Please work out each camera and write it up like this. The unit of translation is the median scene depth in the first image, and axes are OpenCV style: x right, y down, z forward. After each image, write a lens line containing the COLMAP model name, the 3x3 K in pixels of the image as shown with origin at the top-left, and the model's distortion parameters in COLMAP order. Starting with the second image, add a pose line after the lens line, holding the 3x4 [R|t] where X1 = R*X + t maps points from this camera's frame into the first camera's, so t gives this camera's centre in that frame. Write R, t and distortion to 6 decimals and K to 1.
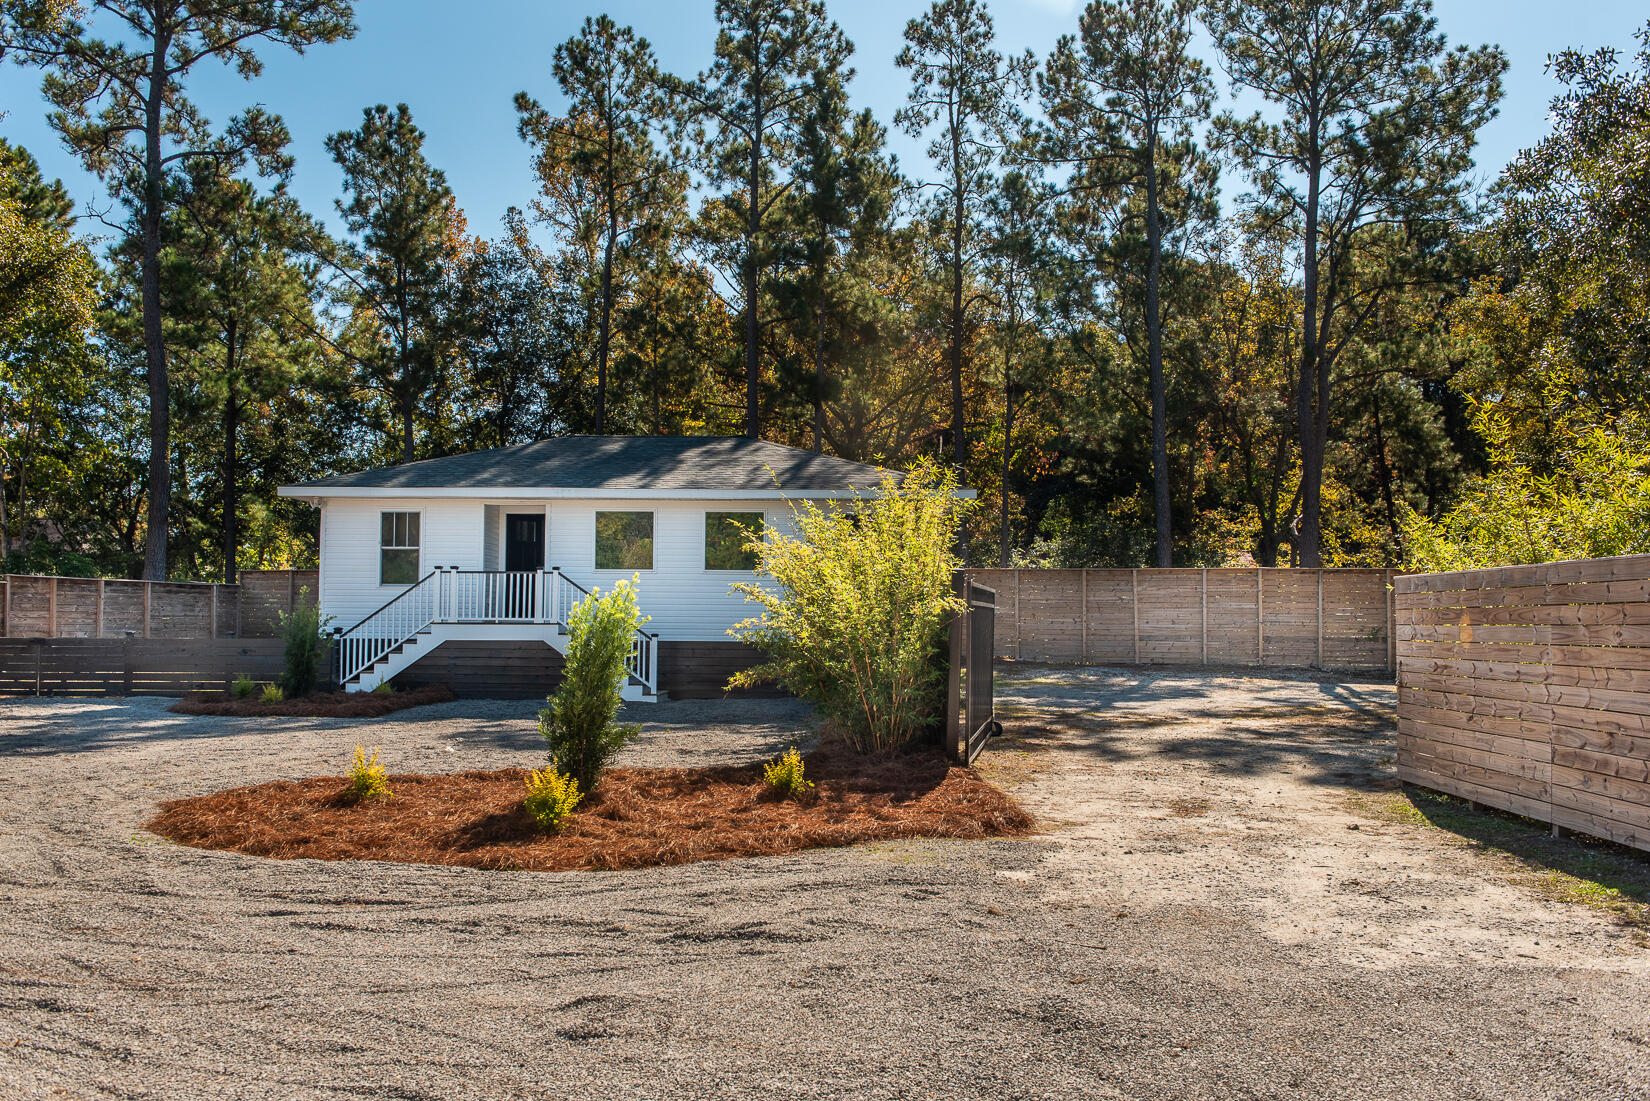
lens RADIAL K [[1502.3, 0, 825.2], [0, 1502.3, 550.2], [0, 0, 1]] dist [0.008556, 0.005613]
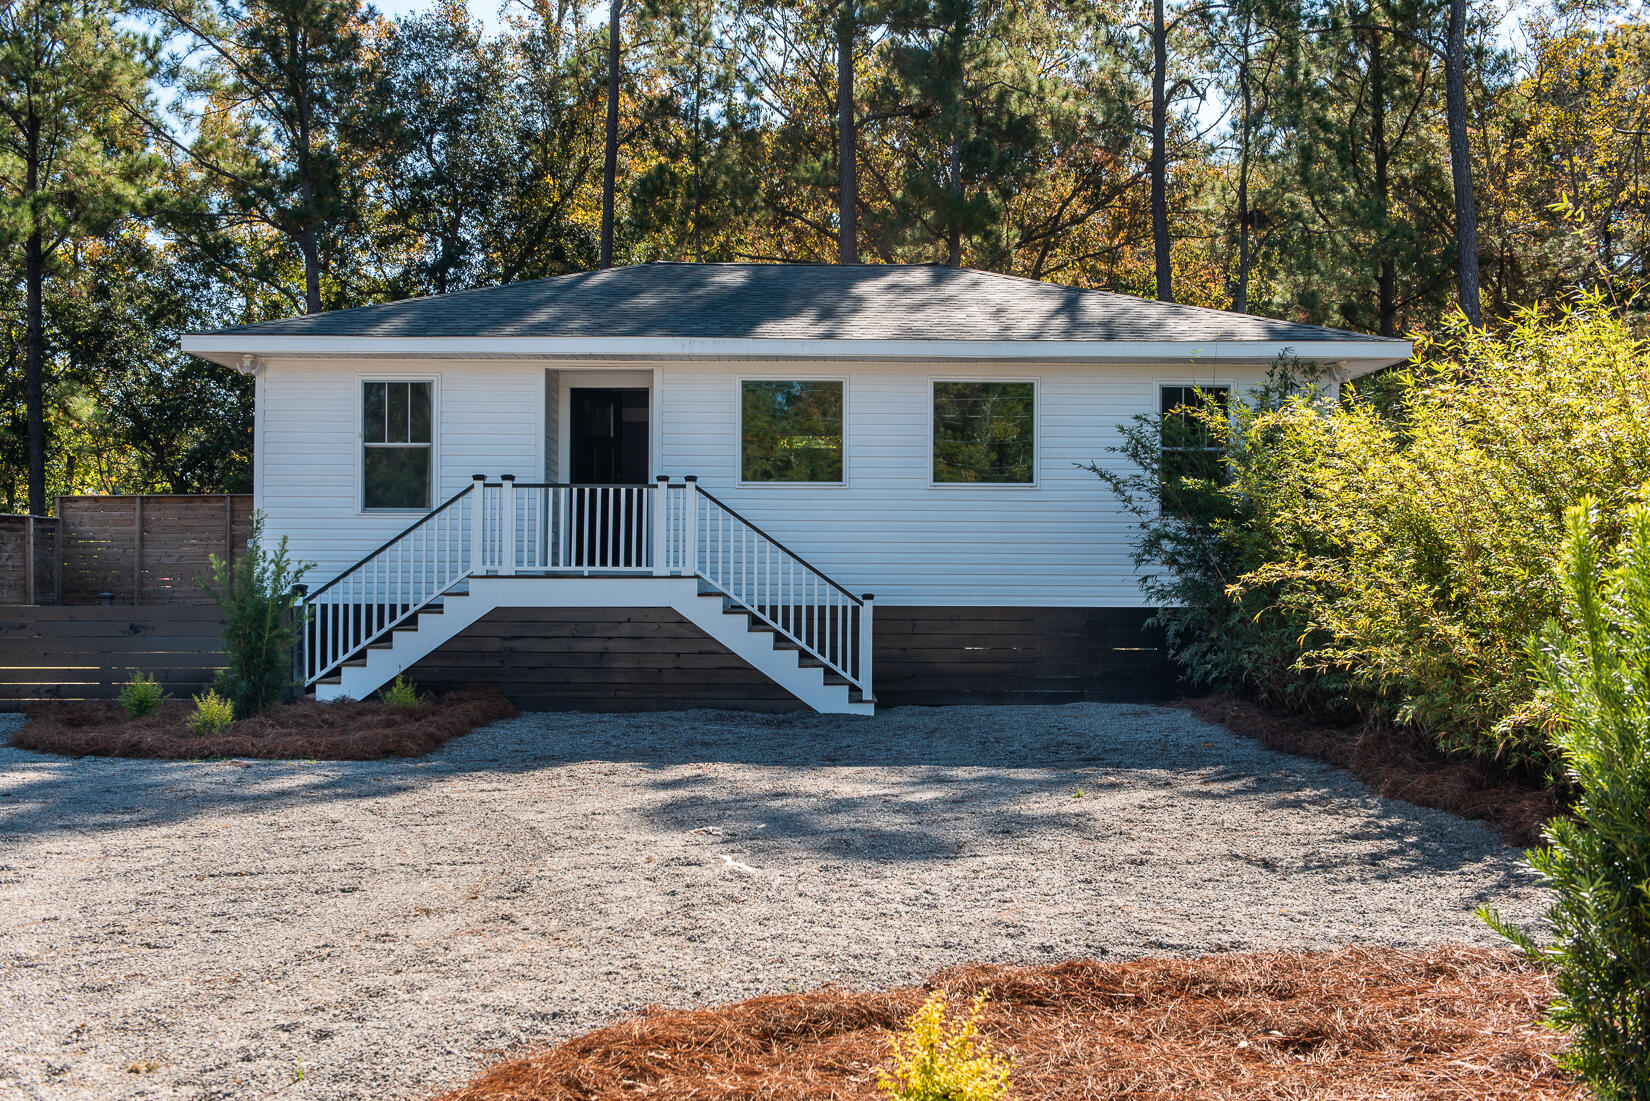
lens RADIAL K [[1852.5, 0, 825.8], [0, 1852.5, 550.6], [0, 0, 1]] dist [-0.013864, 0.000000]
pose [[0.998590, -0.003249, 0.052978, -0.157130], [0.001342, 0.999352, 0.035982, 0.013522], [-0.053061, -0.035860, 0.997947, 0.289537]]
